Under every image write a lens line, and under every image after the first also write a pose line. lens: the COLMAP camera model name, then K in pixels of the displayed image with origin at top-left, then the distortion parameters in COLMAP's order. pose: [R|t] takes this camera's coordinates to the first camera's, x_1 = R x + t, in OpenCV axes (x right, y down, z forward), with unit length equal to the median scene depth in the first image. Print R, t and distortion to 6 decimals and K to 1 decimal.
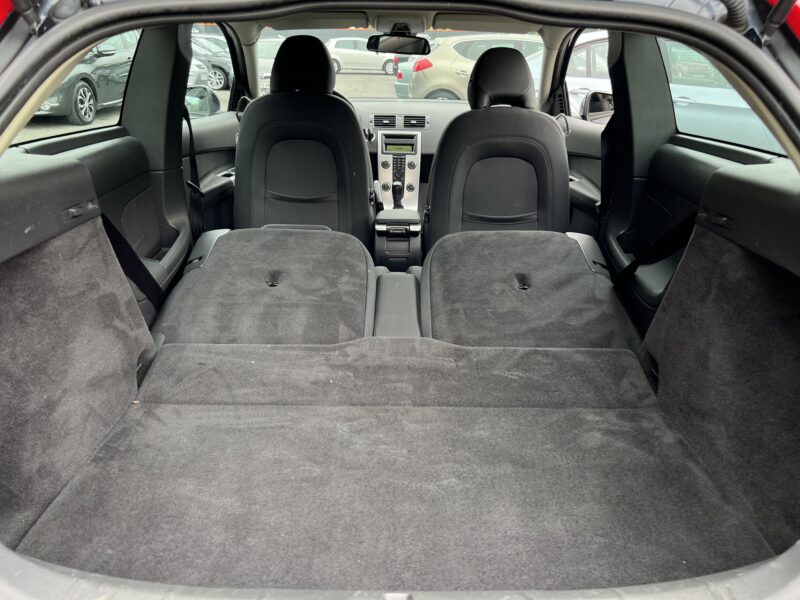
lens RADIAL K [[611.2, 0, 400.0], [0, 611.2, 300.0], [0, 0, 1]] dist [0.068460, 0.000851]
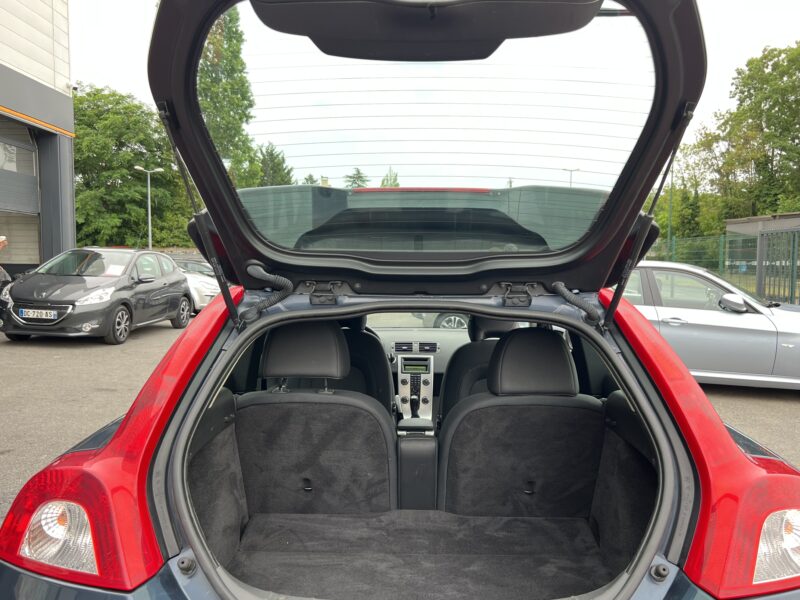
lens RADIAL K [[628.3, 0, 400.0], [0, 628.3, 300.0], [0, 0, 1]] dist [0.008124, -0.000418]
pose [[0.999711, -0.008619, -0.022455, -0.003749], [0.000703, 0.943662, -0.330910, 0.046755], [0.024042, 0.330799, 0.943395, -0.280211]]
